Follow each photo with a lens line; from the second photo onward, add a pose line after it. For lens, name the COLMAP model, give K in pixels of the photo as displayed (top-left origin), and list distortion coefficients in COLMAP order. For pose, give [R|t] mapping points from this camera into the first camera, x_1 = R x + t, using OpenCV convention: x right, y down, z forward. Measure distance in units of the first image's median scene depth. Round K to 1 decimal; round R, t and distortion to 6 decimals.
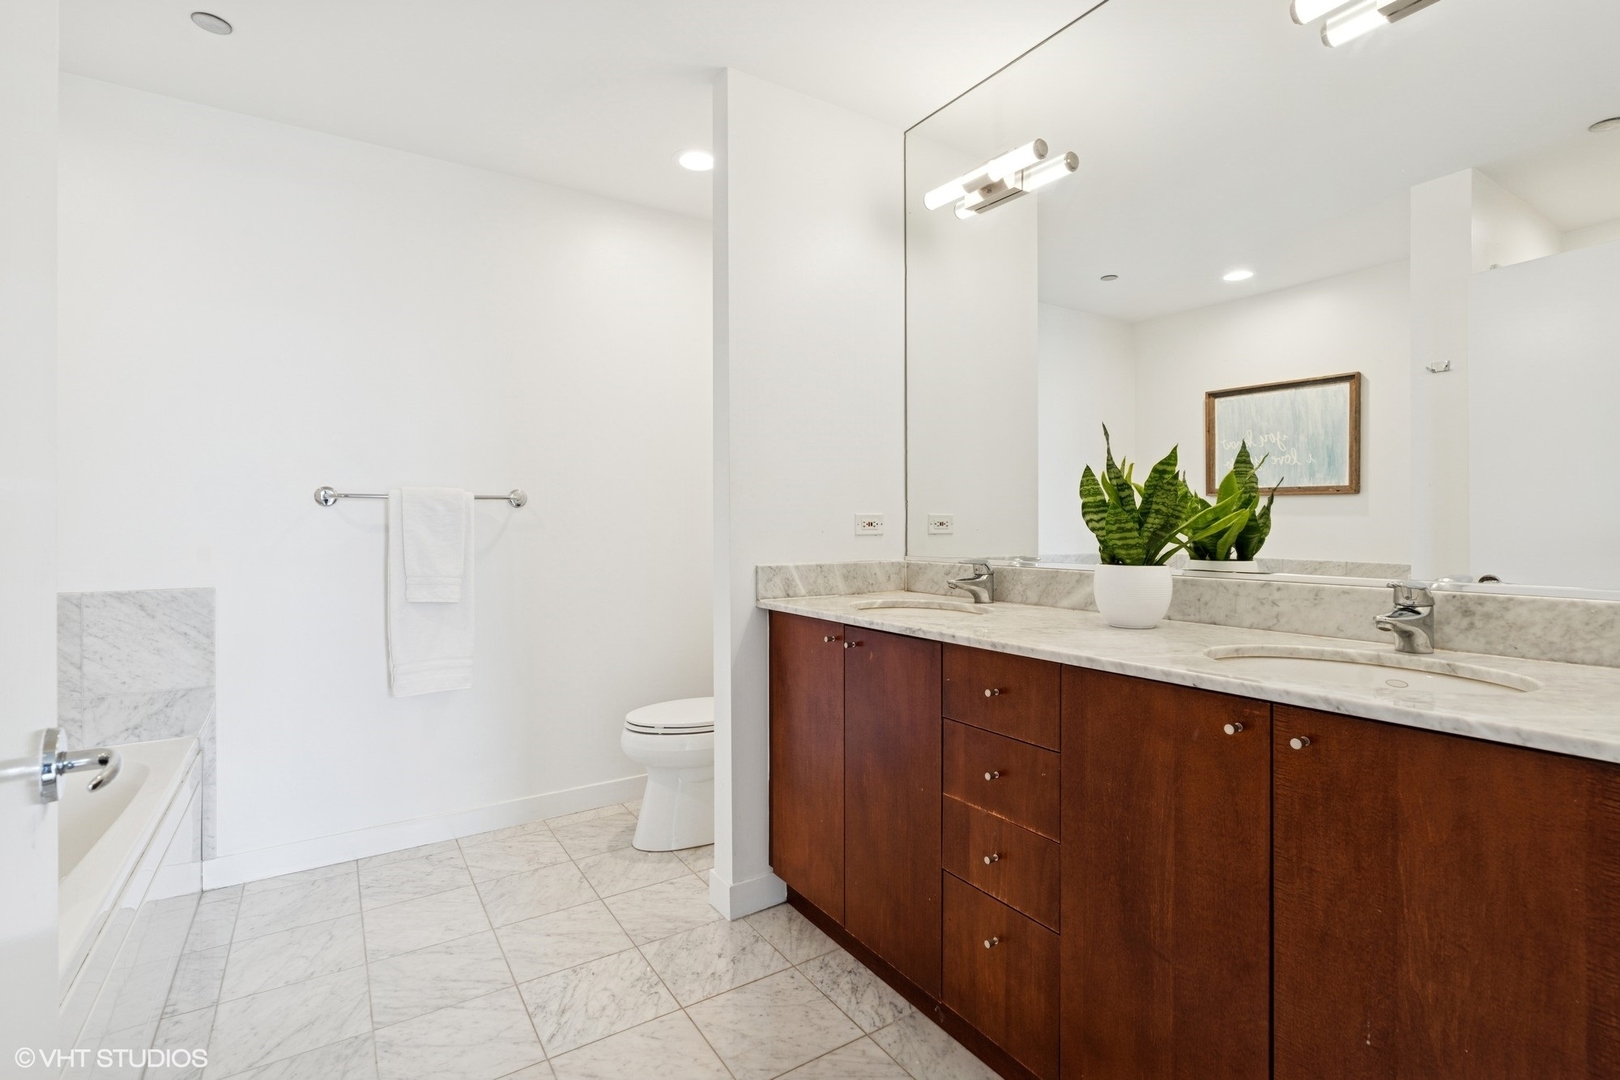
lens RADIAL K [[744.4, 0, 813.4], [0, 744.4, 532.7], [0, 0, 1]] dist [0.000638, 0.000000]
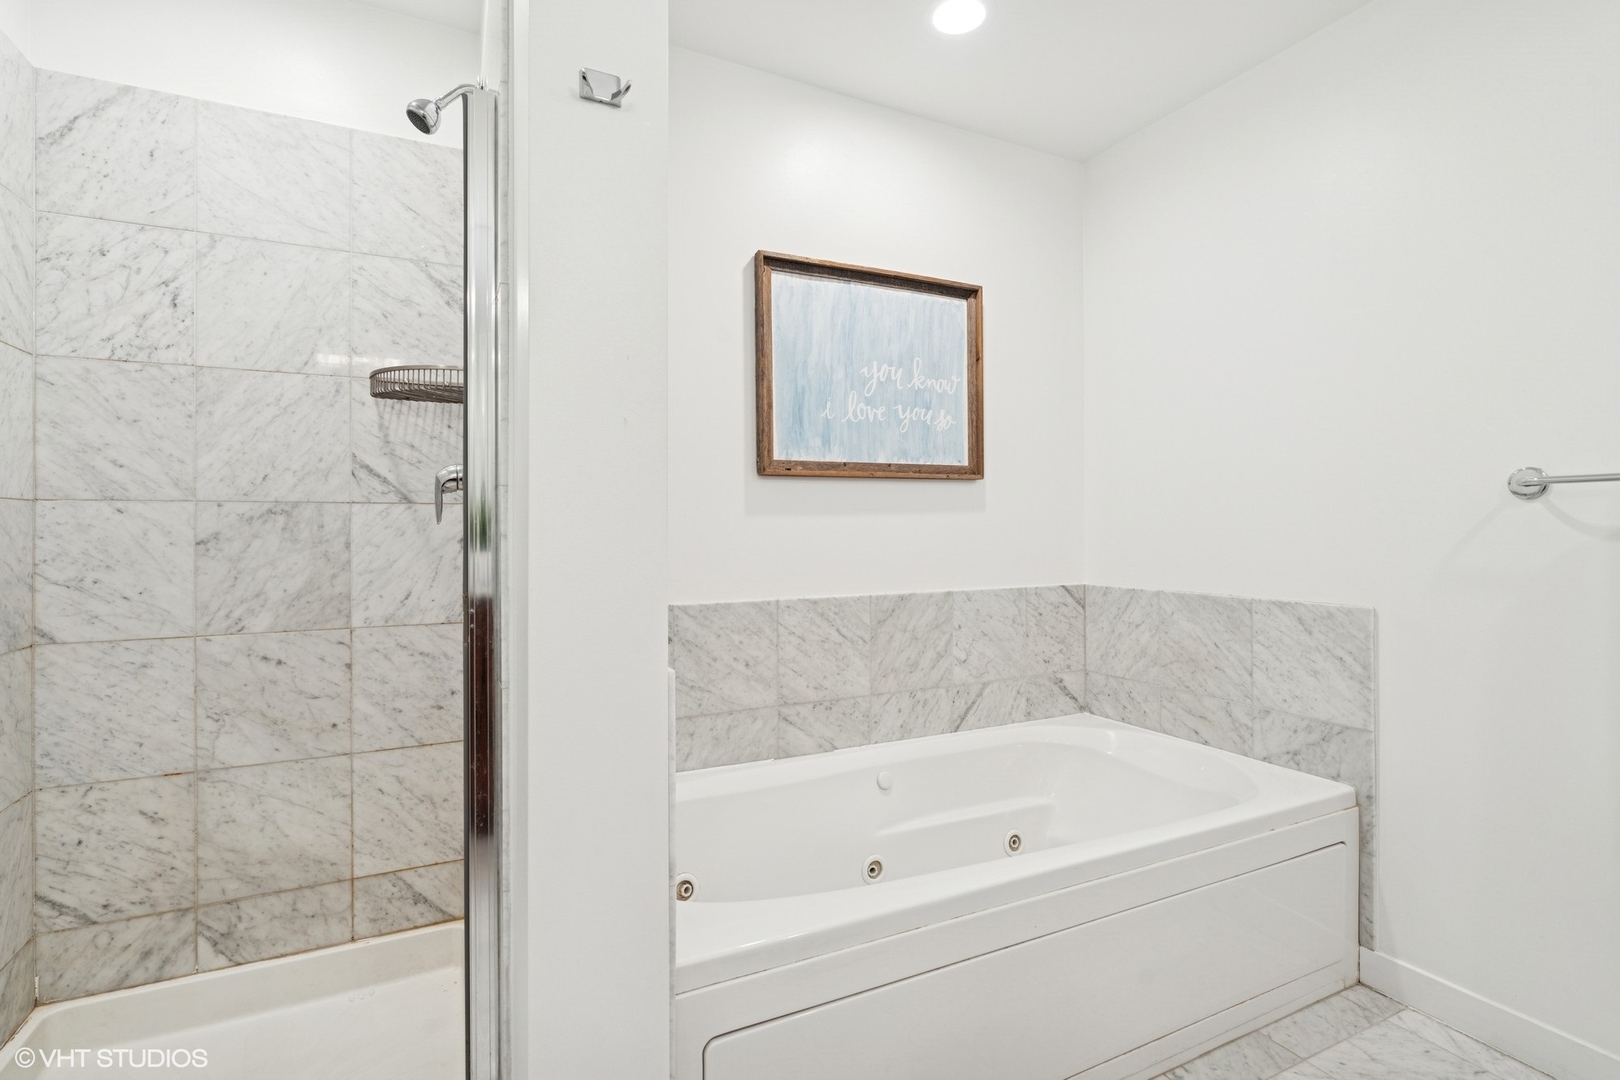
lens RADIAL K [[776.2, 0, 807.0], [0, 776.2, 524.1], [0, 0, 1]] dist [0.004854, 0.000484]
pose [[-0.097561, -0.001832, -0.995228, 0.082560], [-0.012411, 0.999923, -0.000624, -0.007265], [0.995152, 0.012291, -0.097576, 0.498007]]
